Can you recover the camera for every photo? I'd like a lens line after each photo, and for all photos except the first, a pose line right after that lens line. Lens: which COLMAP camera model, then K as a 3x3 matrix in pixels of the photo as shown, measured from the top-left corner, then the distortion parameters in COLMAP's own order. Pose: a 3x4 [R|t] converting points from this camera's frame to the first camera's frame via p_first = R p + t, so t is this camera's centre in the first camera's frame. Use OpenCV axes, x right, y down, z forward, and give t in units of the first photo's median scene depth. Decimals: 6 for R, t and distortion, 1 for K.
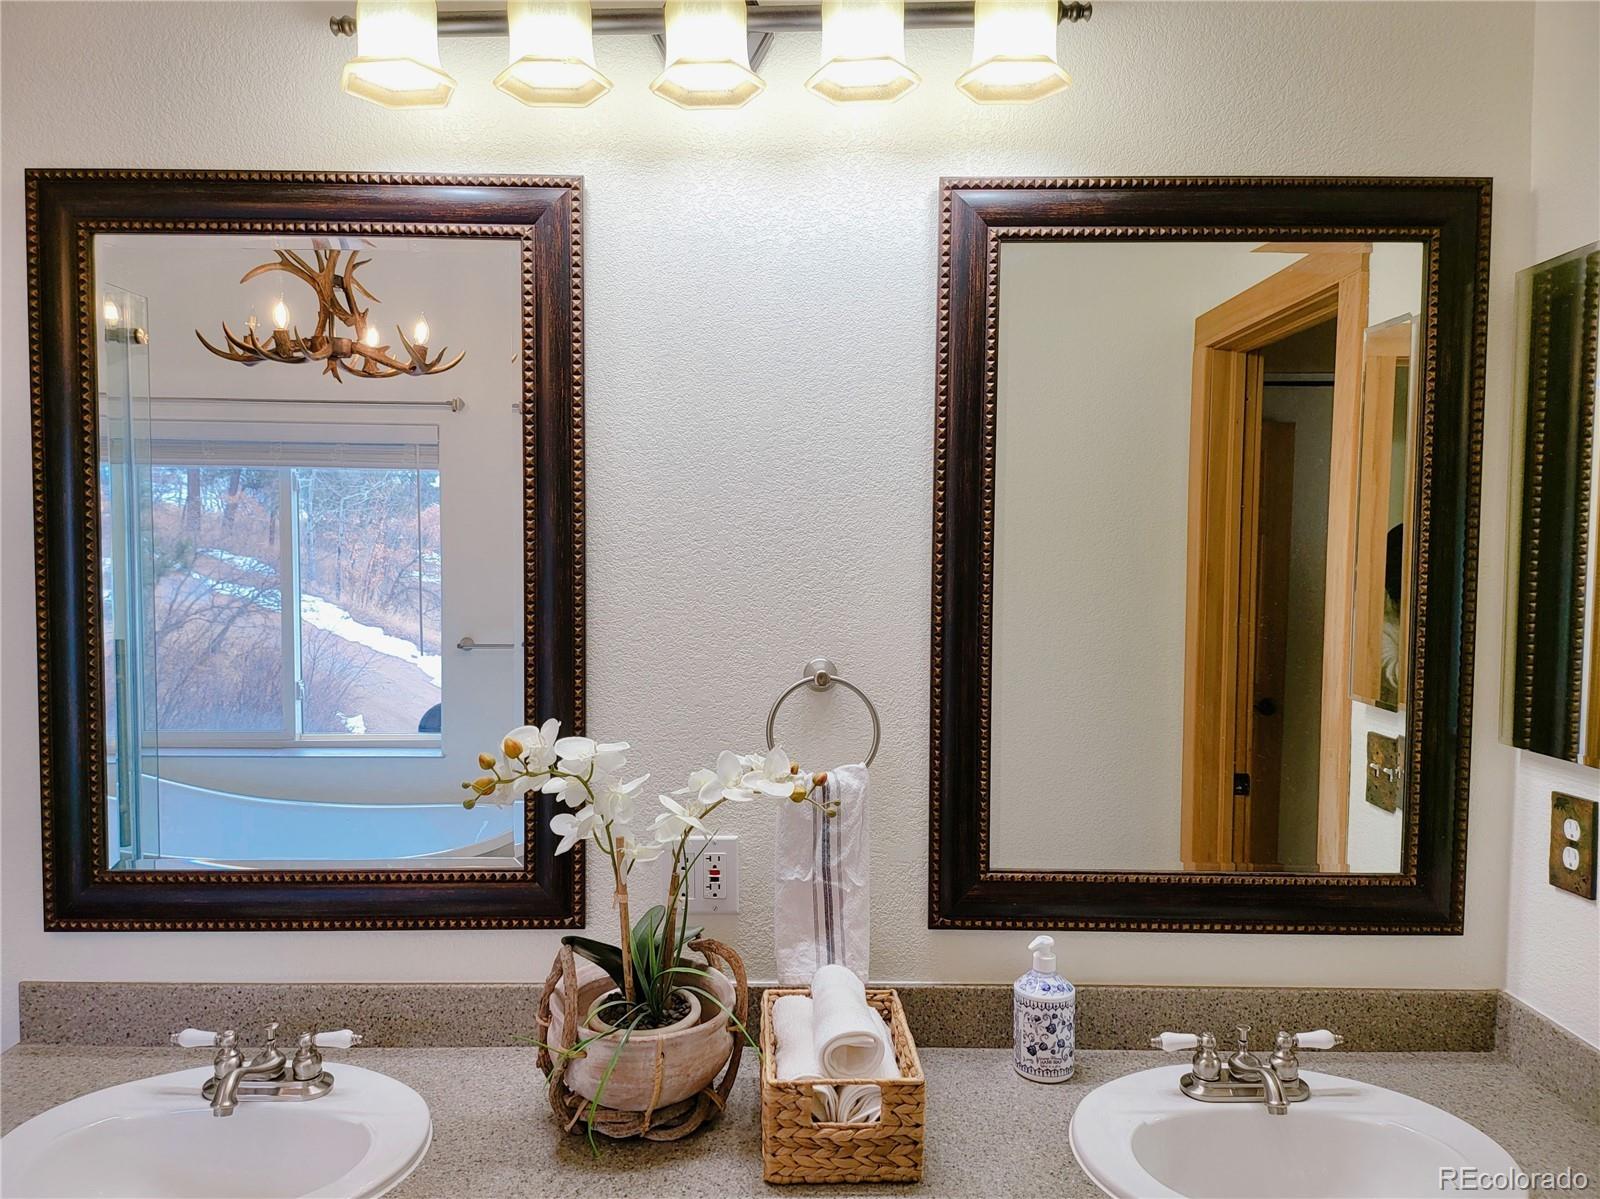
lens RADIAL K [[1104.2, 0, 800.0], [0, 1104.2, 599.5], [0, 0, 1]] dist [0.035770, 0.000403]
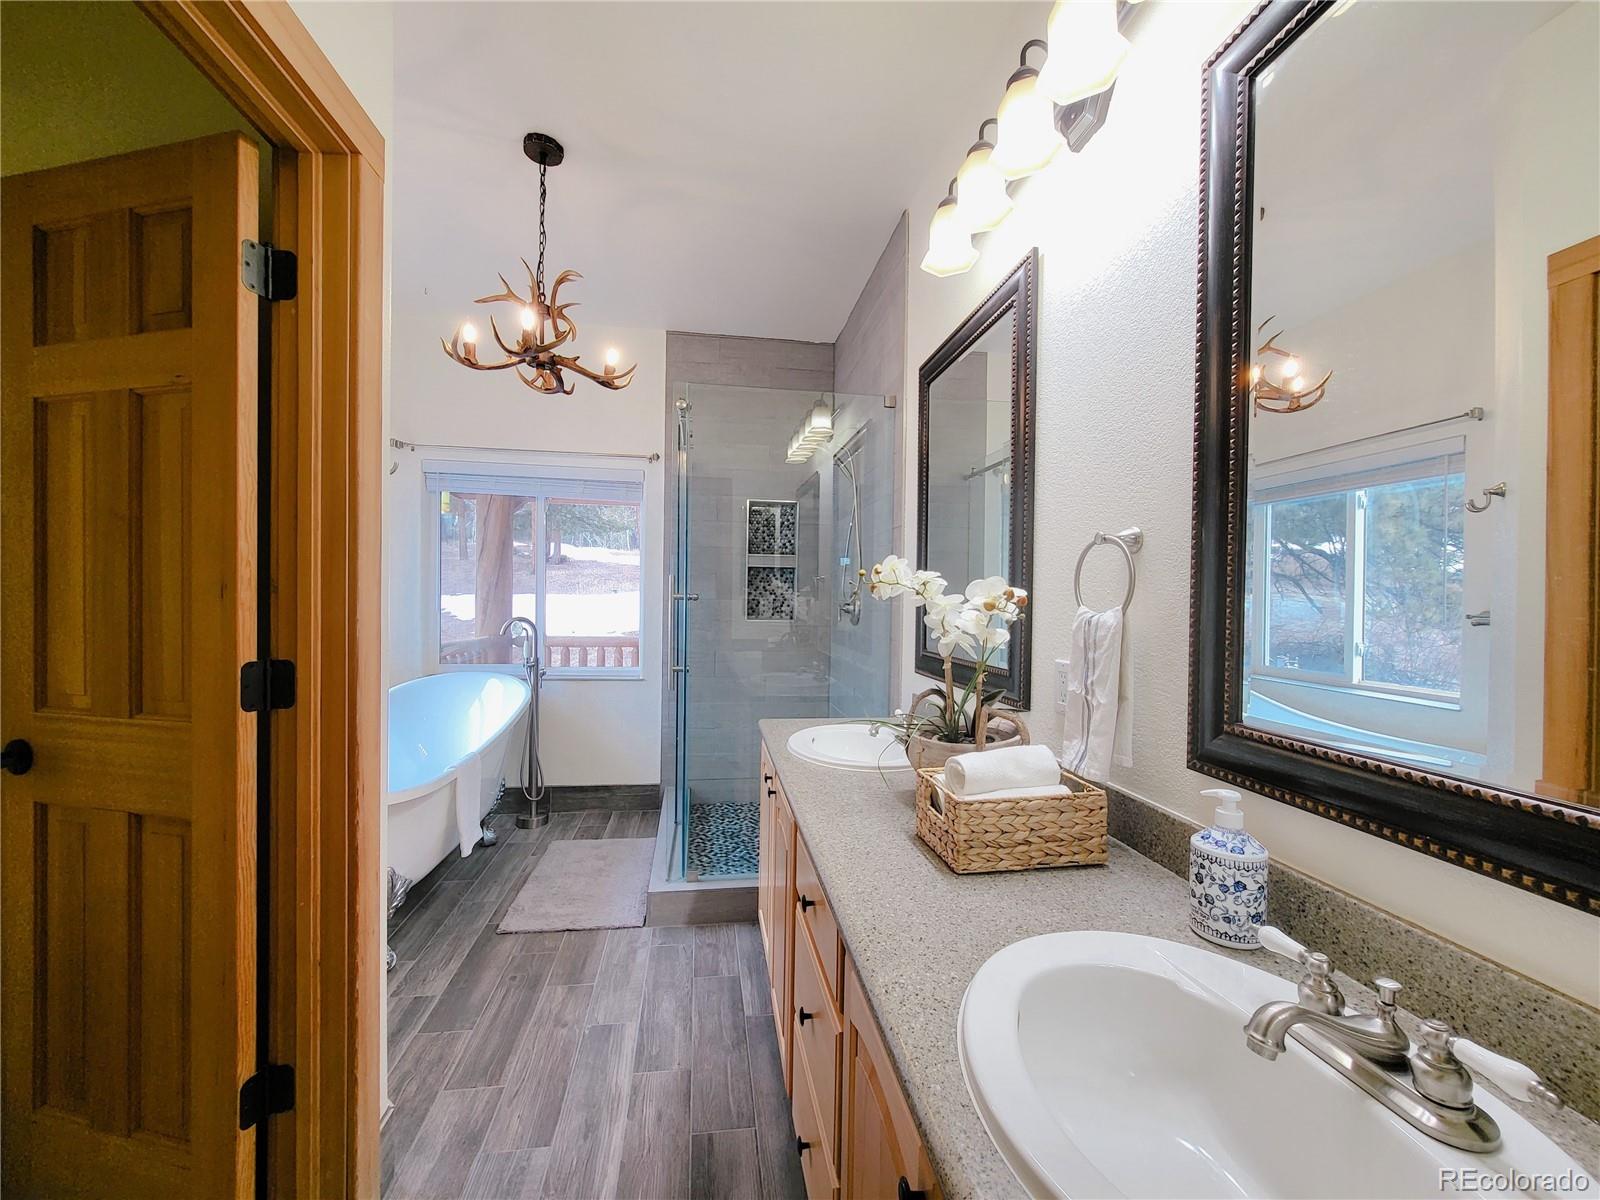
lens RADIAL K [[629.0, 0, 800.0], [0, 629.0, 600.0], [0, 0, 1]] dist [0.012248, 0.000000]
pose [[0.147272, -0.001468, -0.989095, 0.694565], [-0.047227, 0.998848, -0.008514, 0.166649], [0.987968, 0.047965, 0.147033, 0.560836]]
